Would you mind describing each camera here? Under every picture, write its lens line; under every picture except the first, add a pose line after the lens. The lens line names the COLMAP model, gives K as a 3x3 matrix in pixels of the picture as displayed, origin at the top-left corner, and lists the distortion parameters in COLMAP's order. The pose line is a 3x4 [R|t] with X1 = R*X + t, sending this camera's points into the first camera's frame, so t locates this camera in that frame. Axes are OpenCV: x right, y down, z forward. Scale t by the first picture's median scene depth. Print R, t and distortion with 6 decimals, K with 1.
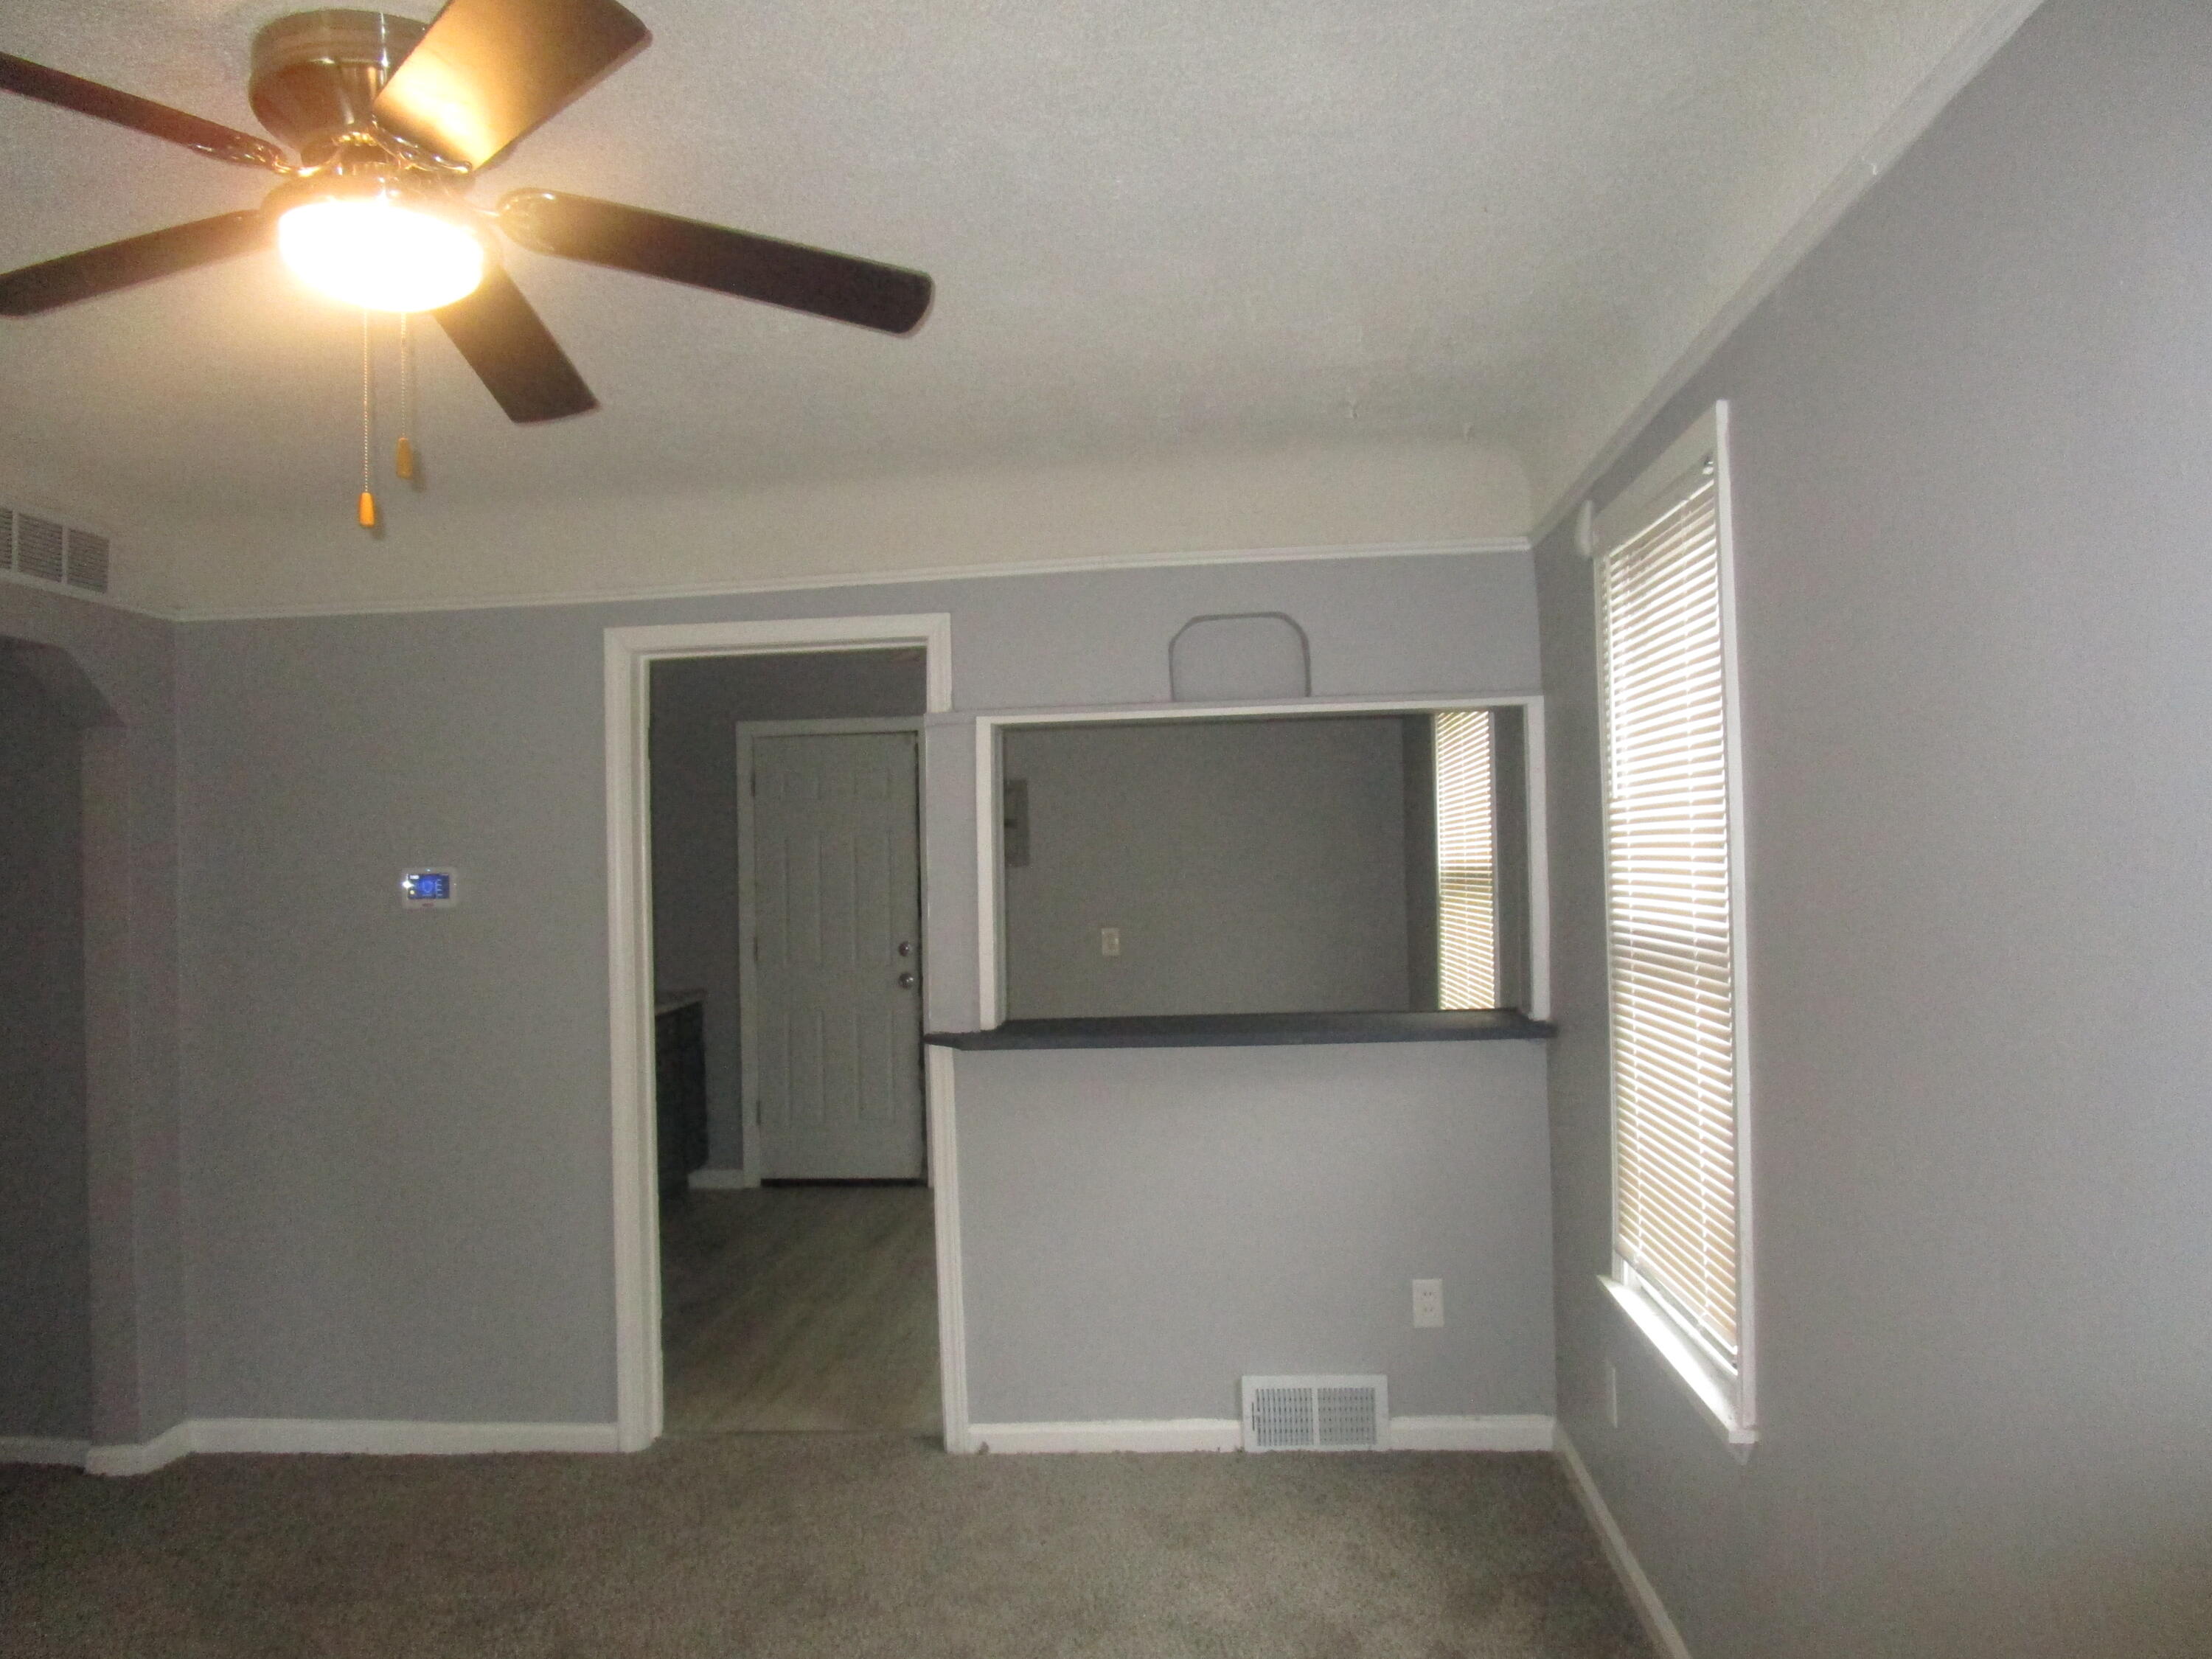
lens RADIAL K [[1566.5, 0, 1109.6], [0, 1566.5, 822.9], [0, 0, 1]] dist [-0.027274, 0.000725]
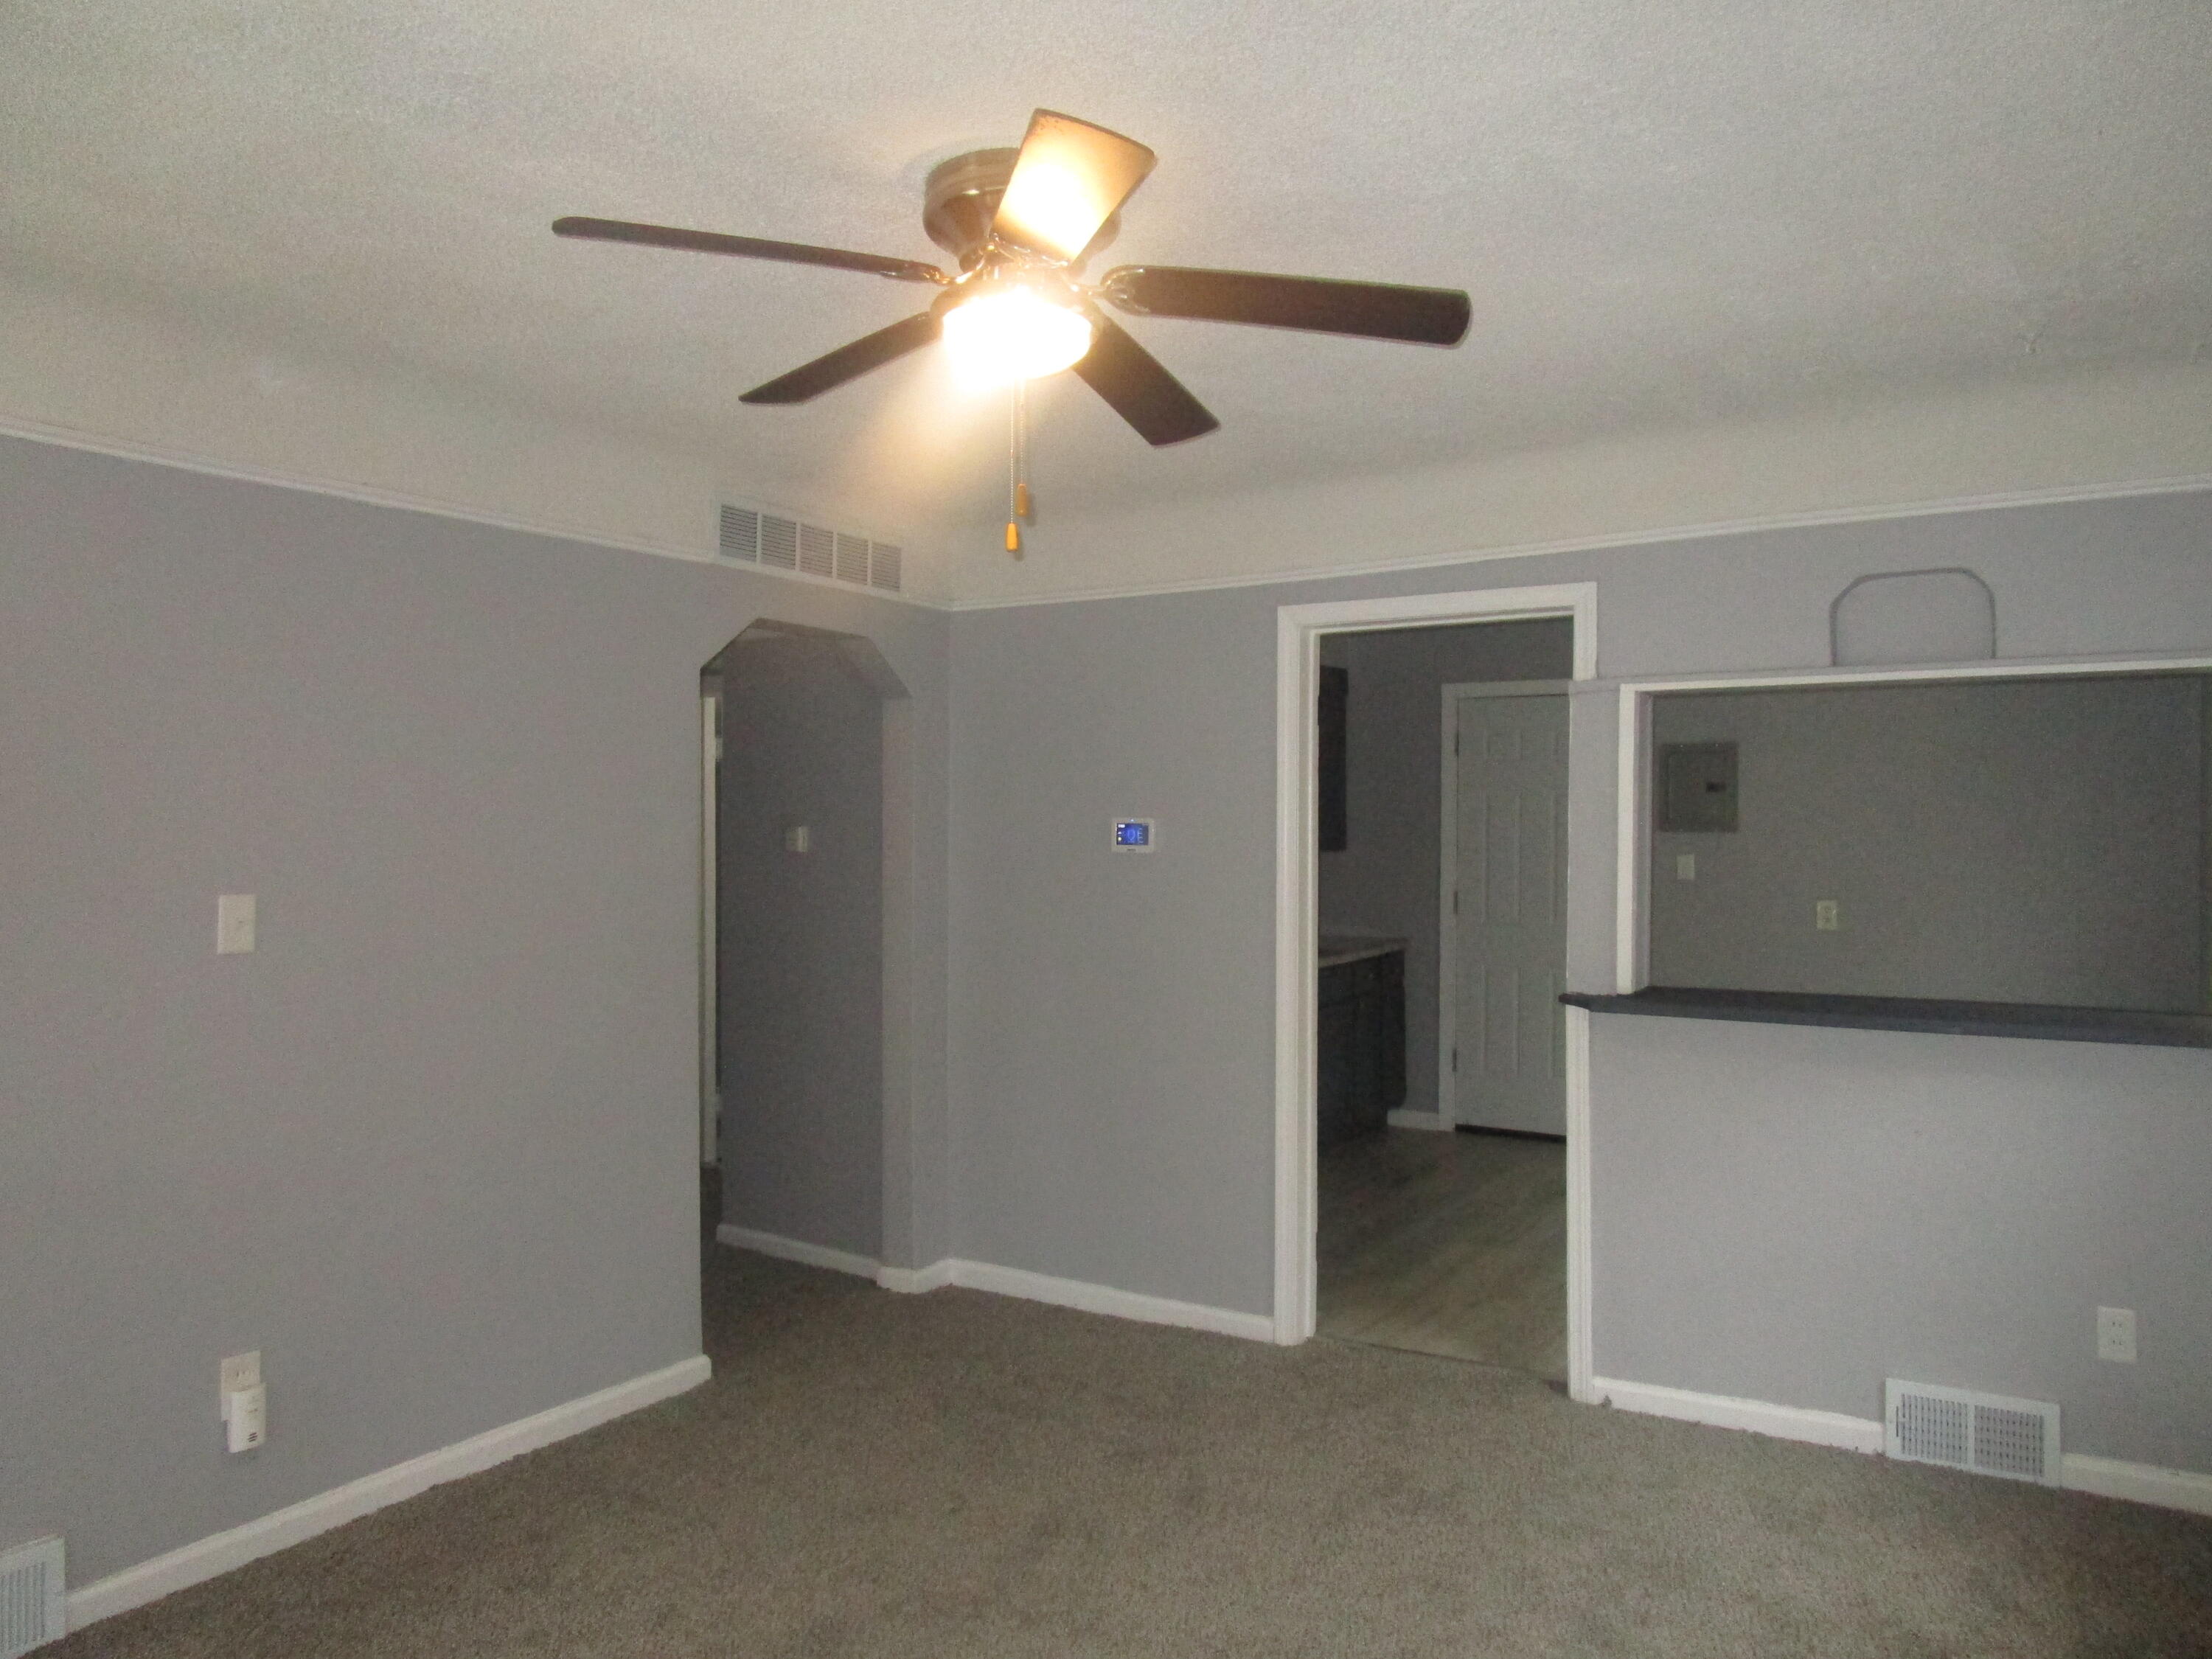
lens RADIAL K [[1563.3, 0, 1103.6], [0, 1563.3, 816.0], [0, 0, 1]] dist [-0.046129, 0.009391]
pose [[0.884692, 0.028095, -0.465329, 0.088681], [-0.016297, 0.999436, 0.029360, -0.006734], [0.465892, -0.018391, 0.884651, -0.042475]]
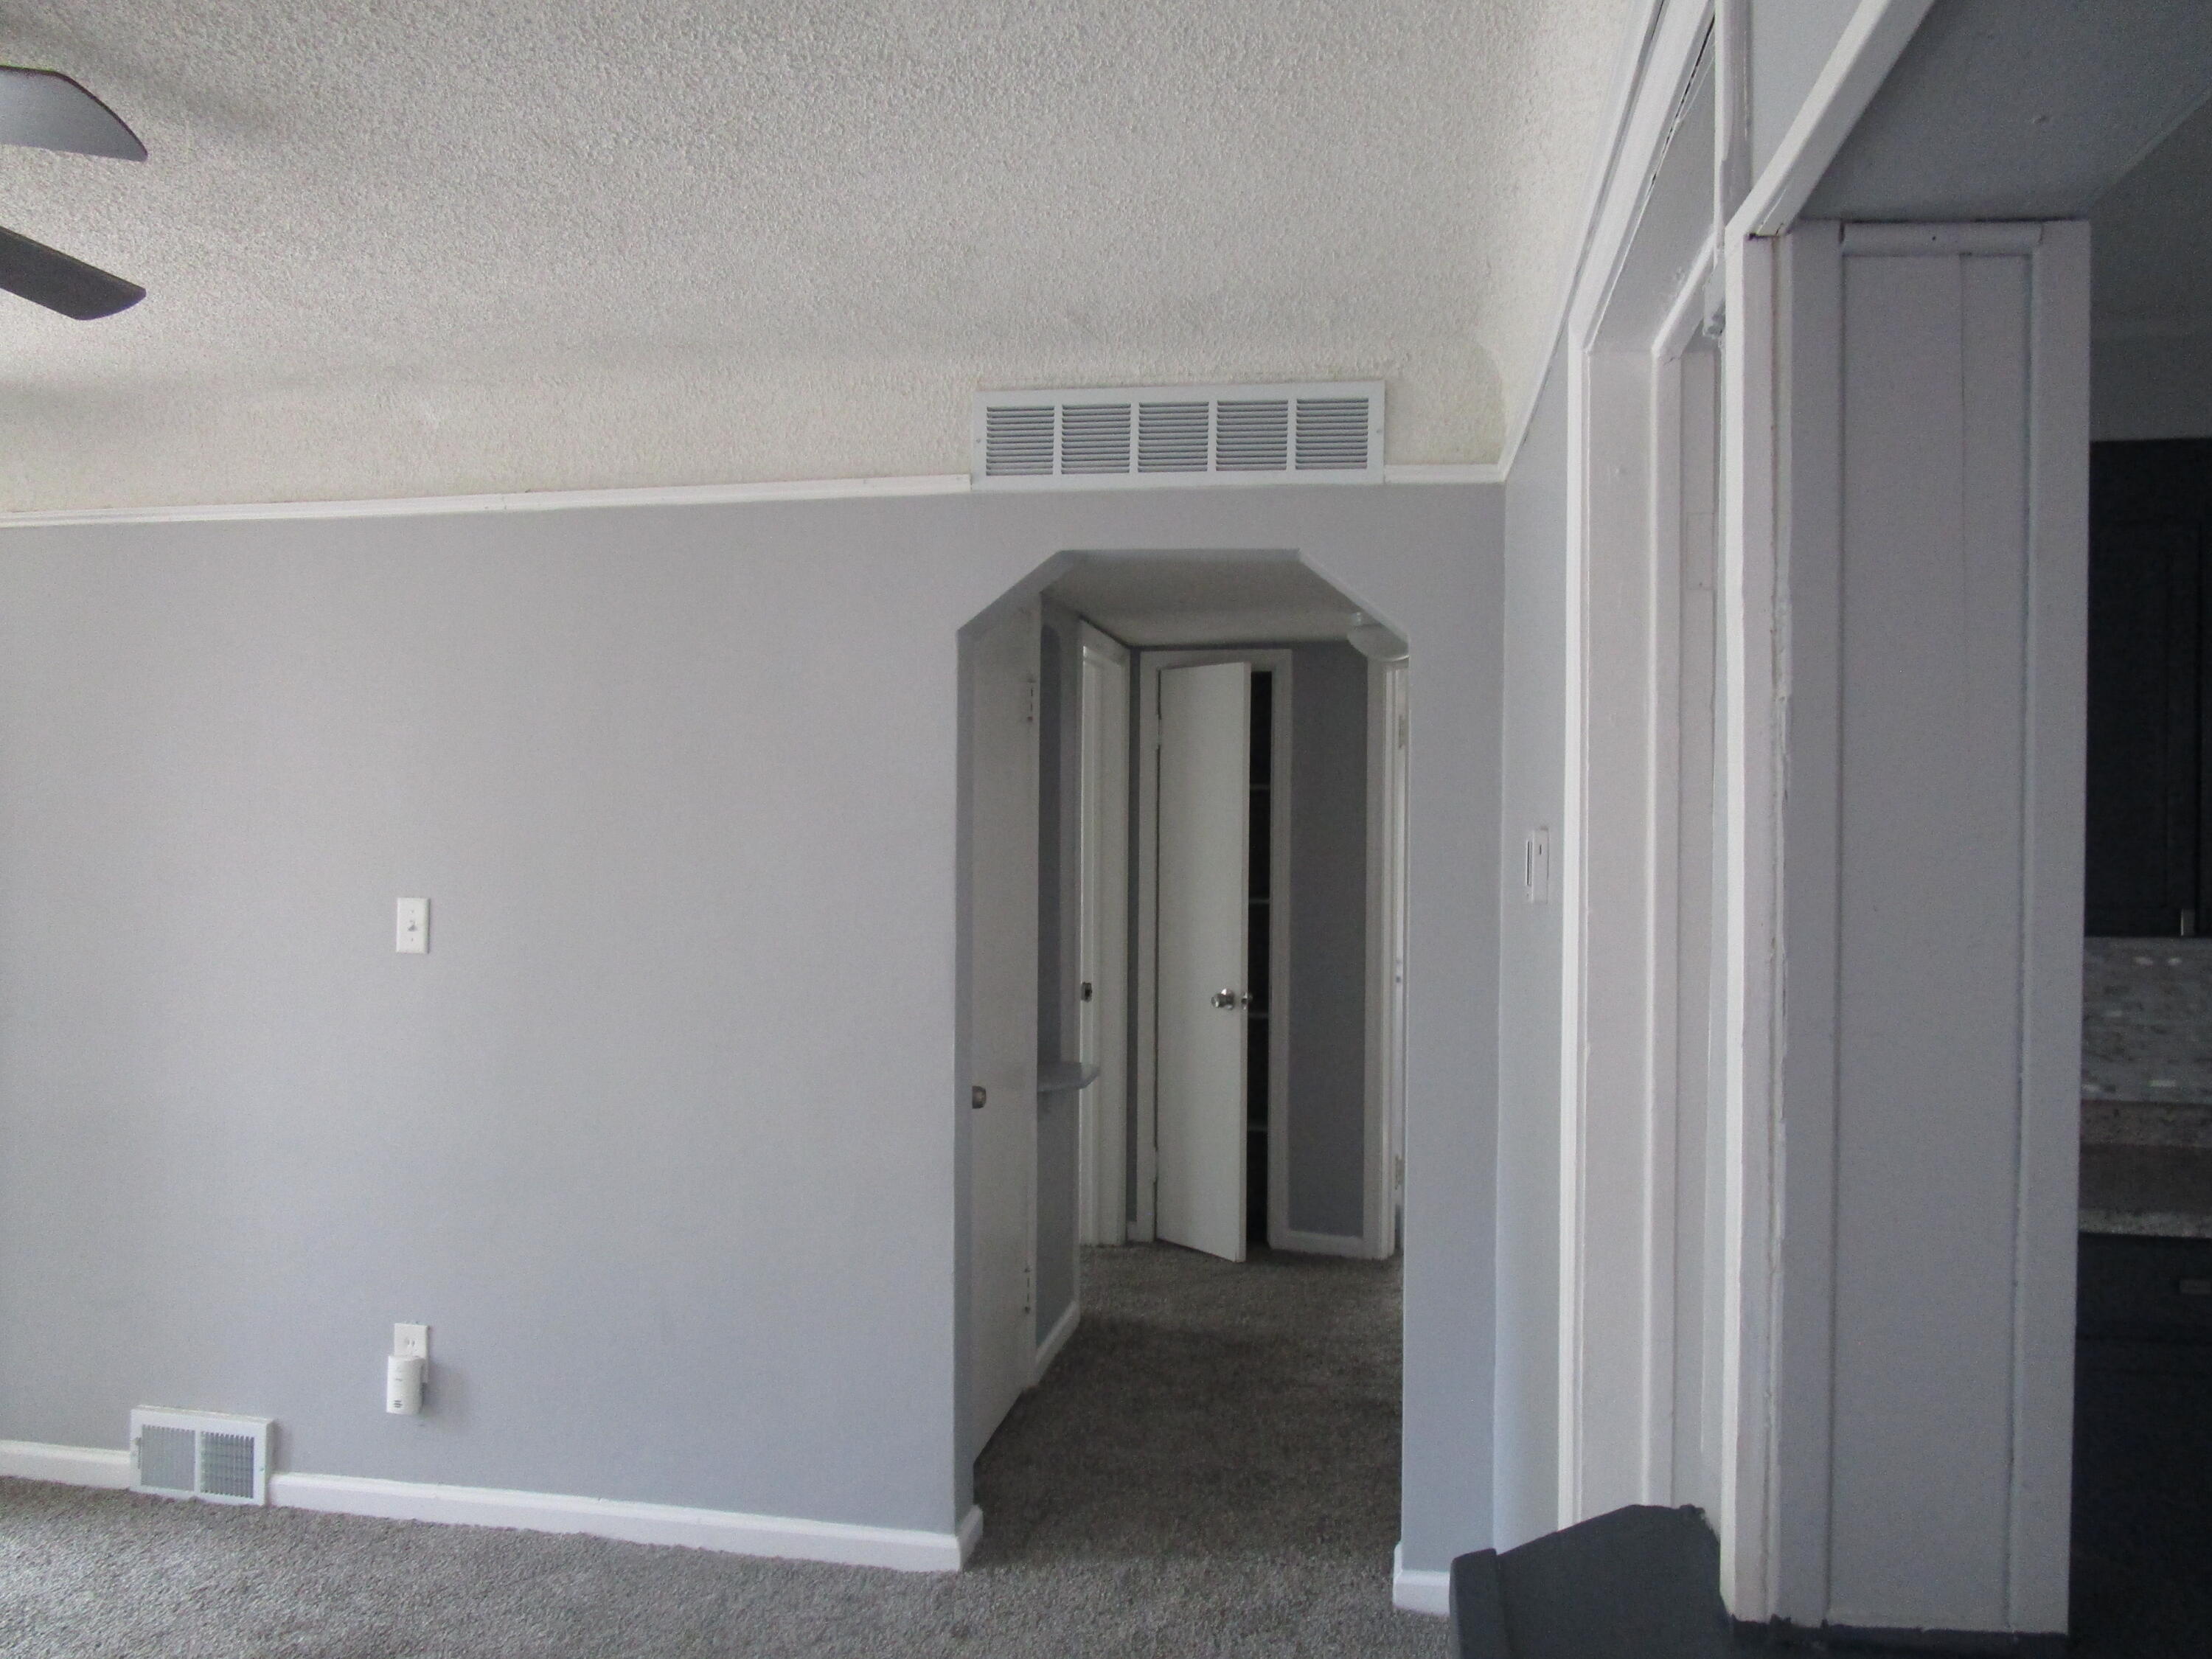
lens RADIAL K [[1566.5, 0, 1109.6], [0, 1566.5, 822.9], [0, 0, 1]] dist [-0.027274, 0.000725]
pose [[-0.097127, 0.023449, -0.994996, 0.152207], [0.018605, 0.999591, 0.021741, 0.011642], [0.995098, -0.016400, -0.097524, 0.957419]]
